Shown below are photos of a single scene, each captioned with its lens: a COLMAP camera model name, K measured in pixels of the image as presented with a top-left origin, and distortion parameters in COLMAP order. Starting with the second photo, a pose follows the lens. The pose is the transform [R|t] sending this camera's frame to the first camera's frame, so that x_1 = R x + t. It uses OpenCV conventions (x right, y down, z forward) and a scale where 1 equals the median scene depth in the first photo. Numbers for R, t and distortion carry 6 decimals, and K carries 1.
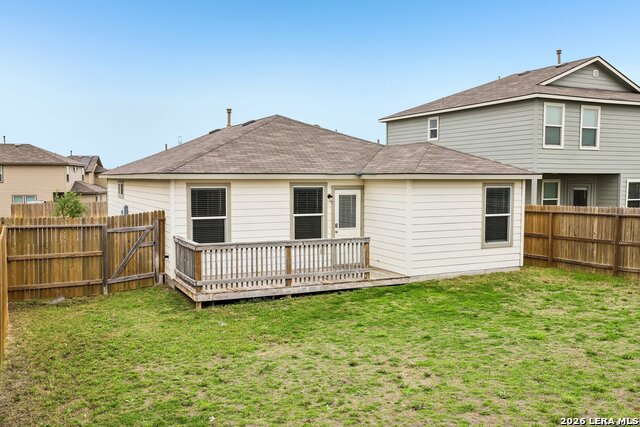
lens RADIAL K [[581.8, 0, 320.0], [0, 581.8, 213.5], [0, 0, 1]] dist [0.038247, 0.002552]
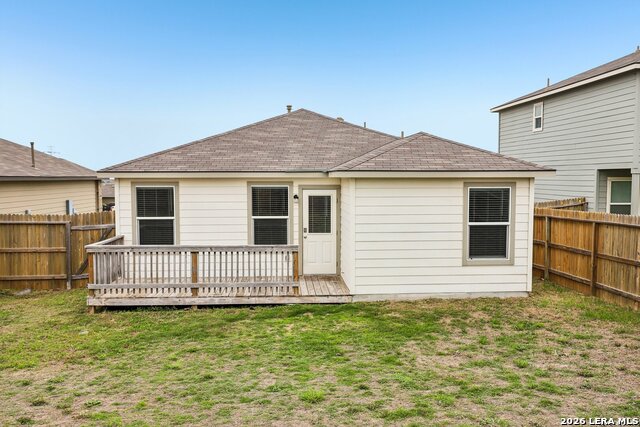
lens RADIAL K [[566.2, 0, 320.0], [0, 566.2, 213.5], [0, 0, 1]] dist [0.034801, 0.001739]
pose [[0.922613, 0.022478, -0.385072, 0.404775], [-0.020948, 0.999747, 0.008167, -0.012895], [0.385158, 0.000532, 0.922850, 0.227452]]
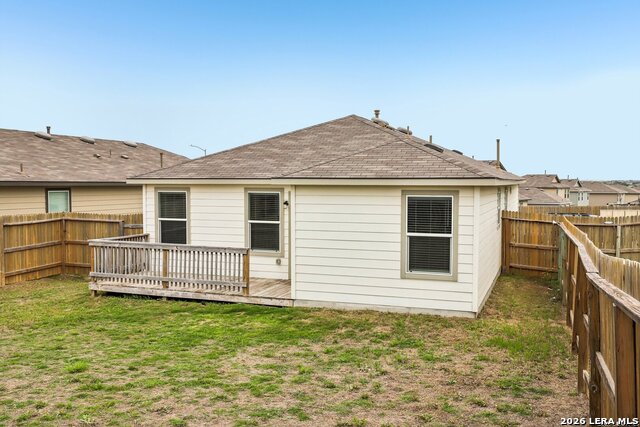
lens RADIAL K [[606.6, 0, 320.0], [0, 606.6, 213.5], [0, 0, 1]] dist [0.047698, -0.002564]
pose [[0.684504, 0.038115, -0.728012, 0.791317], [-0.046963, 0.998863, 0.008139, -0.024813], [0.727494, 0.028619, 0.685517, 0.403408]]
